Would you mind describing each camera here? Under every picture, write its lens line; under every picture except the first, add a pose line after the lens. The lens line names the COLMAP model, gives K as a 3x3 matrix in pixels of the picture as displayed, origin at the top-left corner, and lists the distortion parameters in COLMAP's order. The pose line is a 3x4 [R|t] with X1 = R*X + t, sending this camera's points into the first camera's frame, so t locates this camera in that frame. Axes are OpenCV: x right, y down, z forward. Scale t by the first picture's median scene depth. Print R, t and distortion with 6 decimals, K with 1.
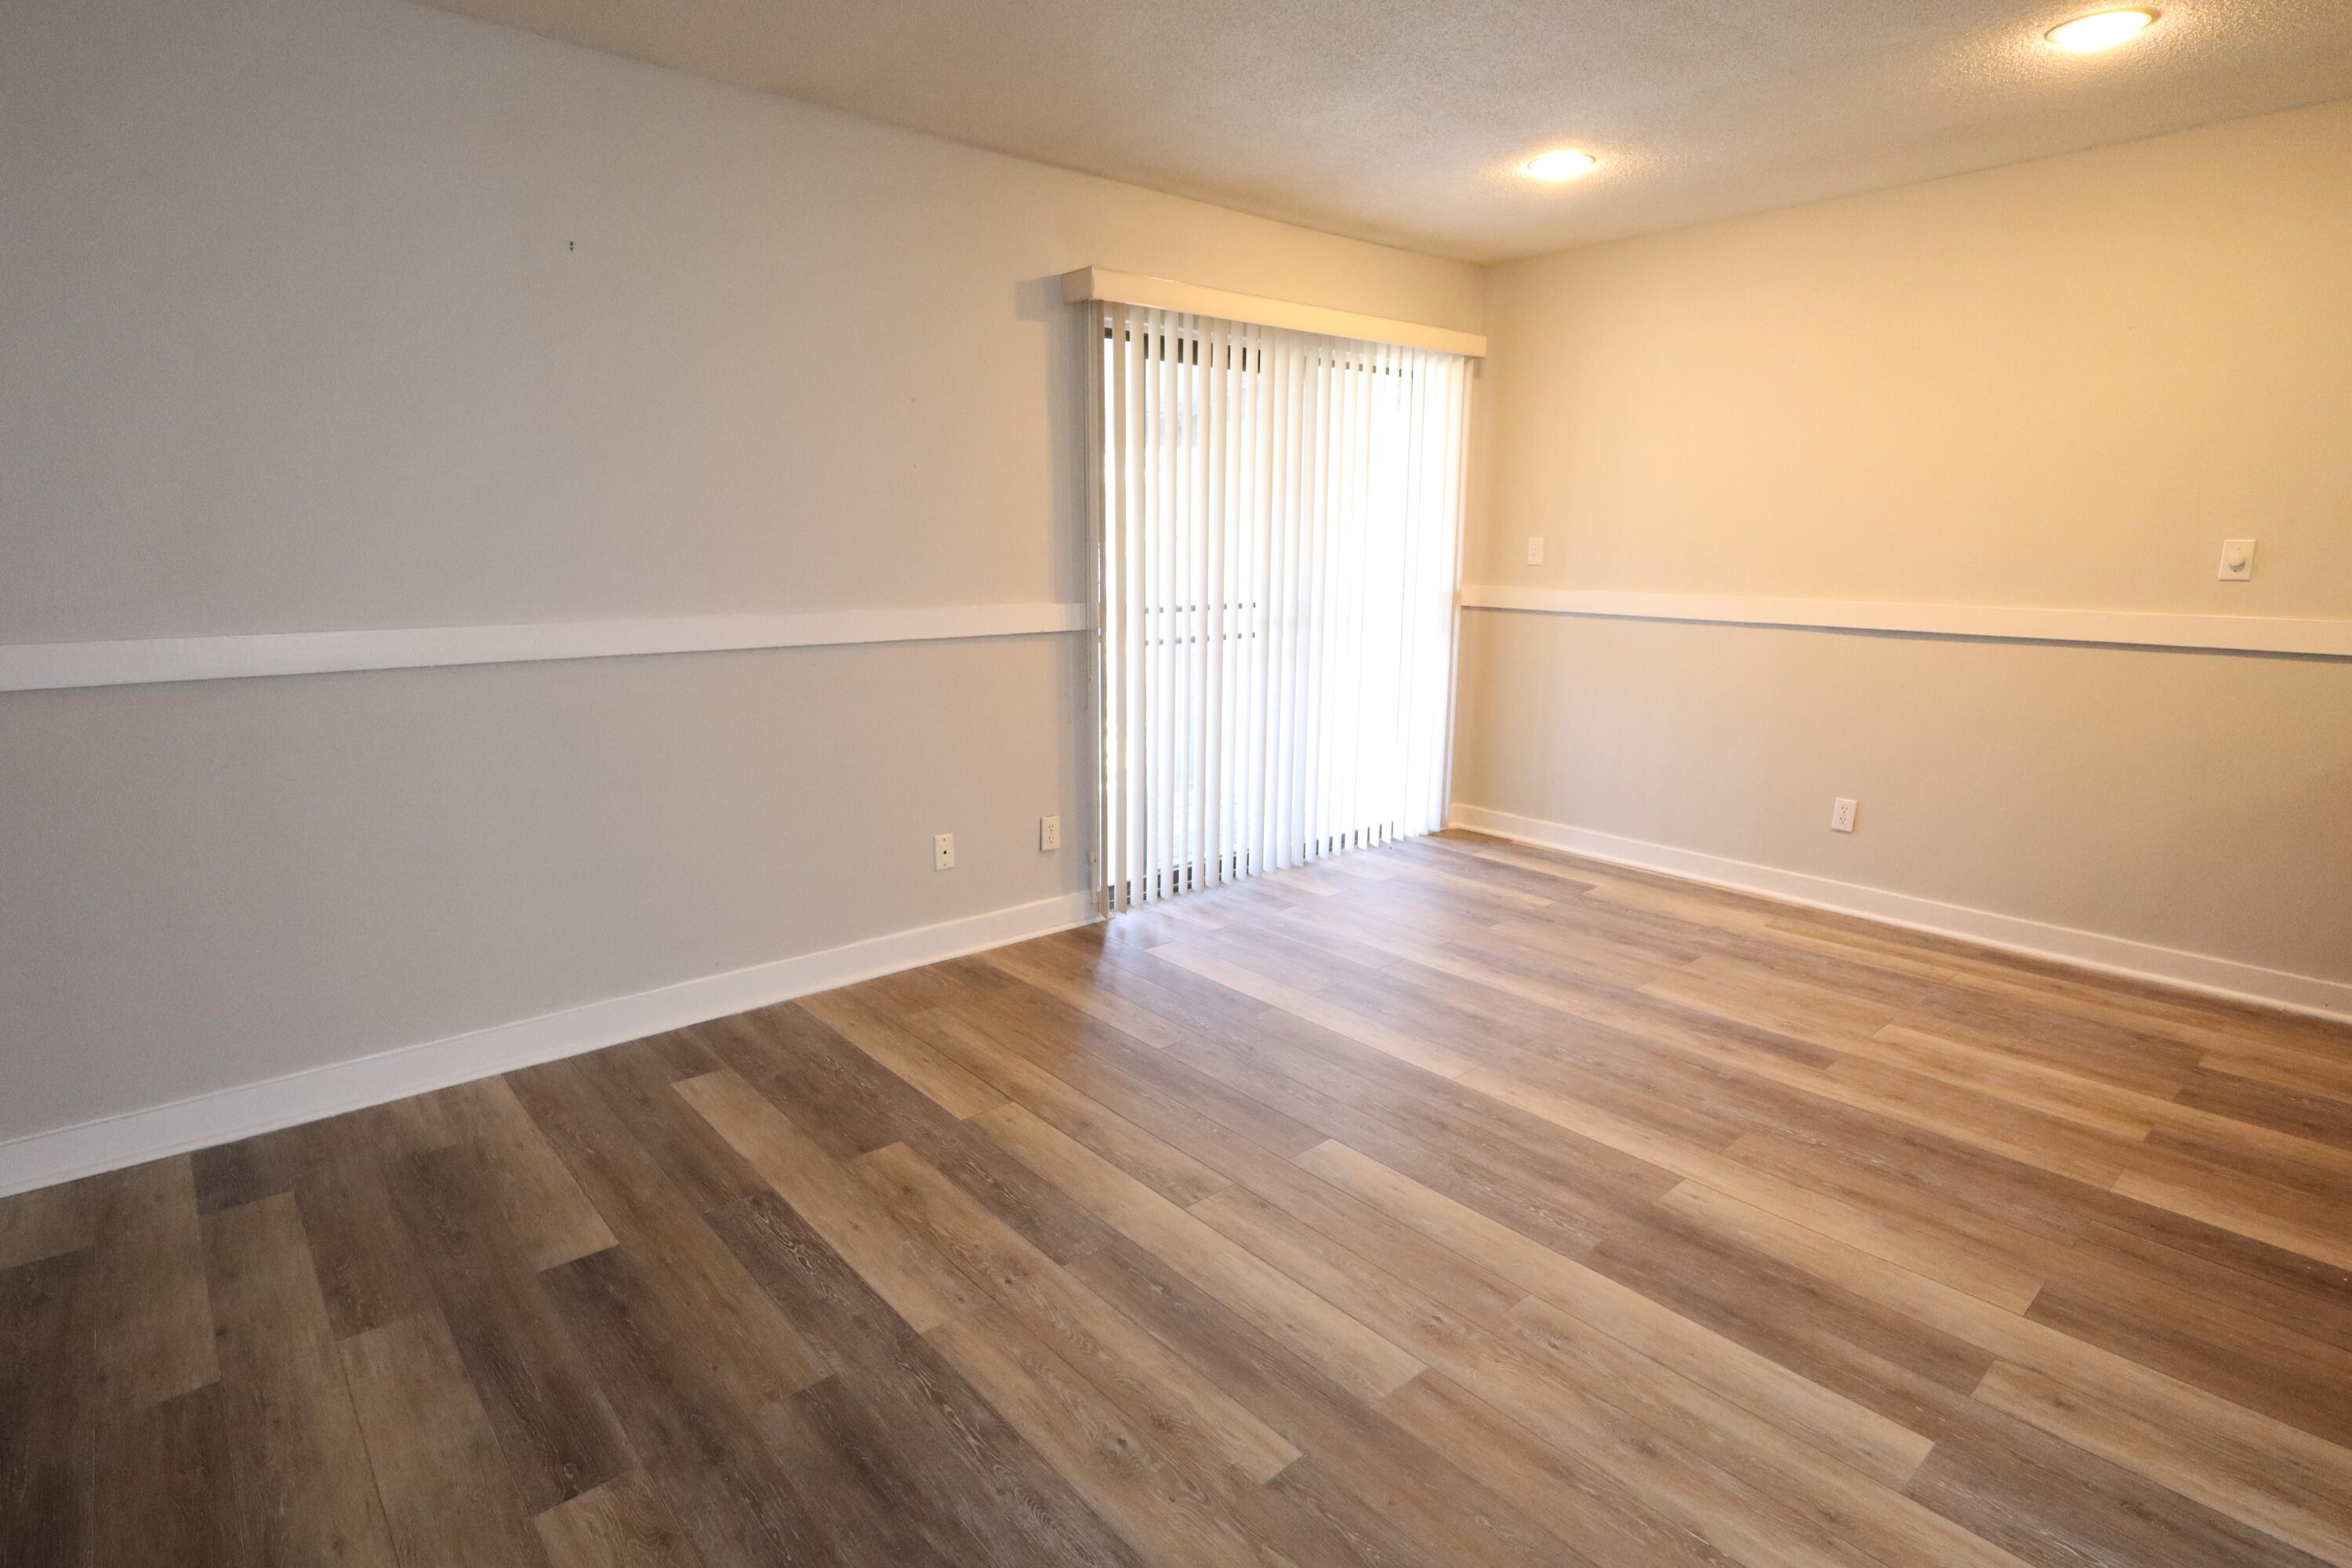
lens RADIAL K [[1211.6, 0, 1176.0], [0, 1211.6, 784.0], [0, 0, 1]] dist [-0.002021, -0.000297]
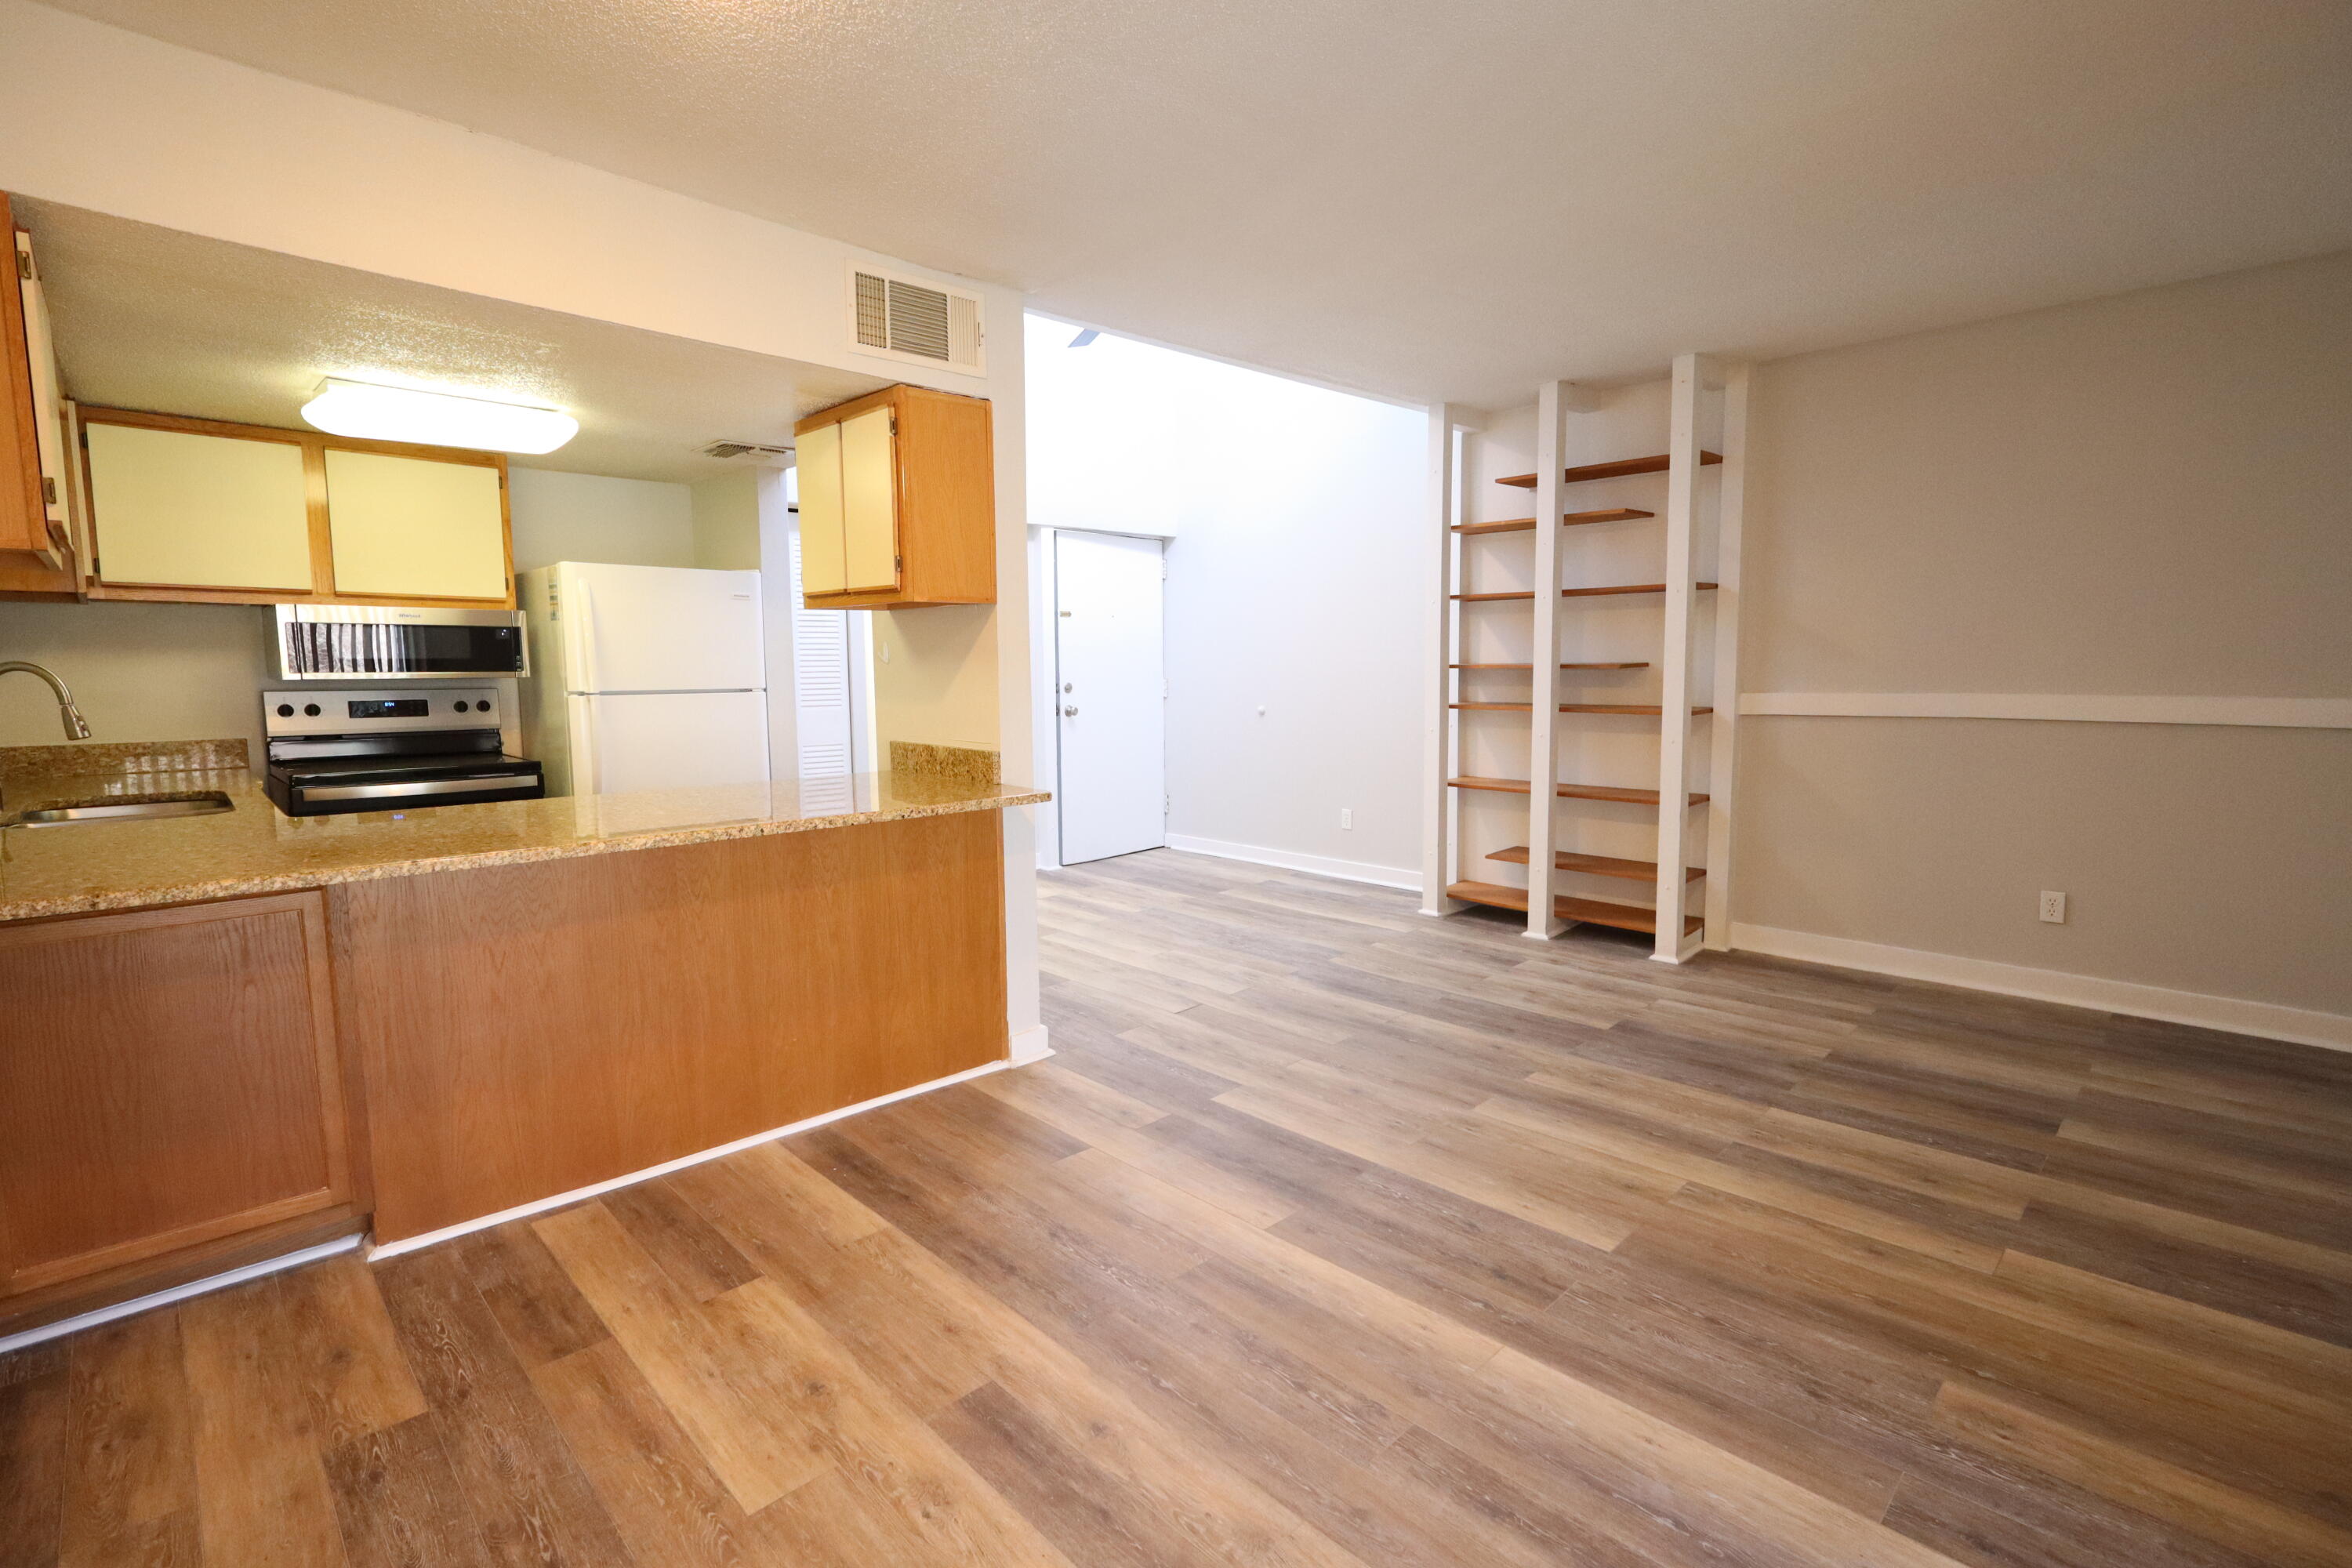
lens RADIAL K [[1109.6, 0, 1176.0], [0, 1109.6, 784.0], [0, 0, 1]] dist [0.000523, 0.000121]
pose [[-0.998444, 0.014034, -0.053962, 0.549356], [-0.003451, 0.950394, 0.311029, -0.356313], [0.055650, 0.310731, -0.948867, 1.814486]]
